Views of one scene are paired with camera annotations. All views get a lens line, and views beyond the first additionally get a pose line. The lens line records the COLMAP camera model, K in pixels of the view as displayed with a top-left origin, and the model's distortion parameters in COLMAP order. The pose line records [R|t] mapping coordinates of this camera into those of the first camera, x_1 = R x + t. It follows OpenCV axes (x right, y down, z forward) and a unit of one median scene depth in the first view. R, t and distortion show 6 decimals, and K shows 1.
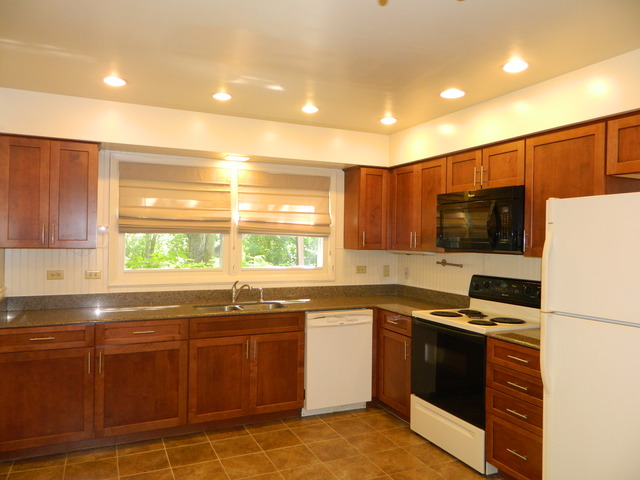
lens RADIAL K [[477.4, 0, 320.6], [0, 477.4, 240.7], [0, 0, 1]] dist [0.003496, -0.000874]
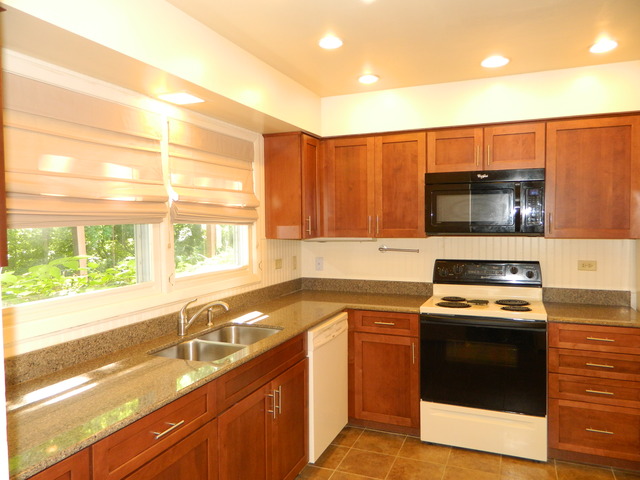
lens RADIAL K [[477.4, 0, 318.9], [0, 477.4, 238.4], [0, 0, 1]] dist [0.003496, -0.000874]
pose [[0.735469, -0.048309, 0.675834, -0.471567], [0.024350, 0.998695, 0.044890, -0.018328], [-0.677120, -0.016559, 0.735686, 0.438840]]
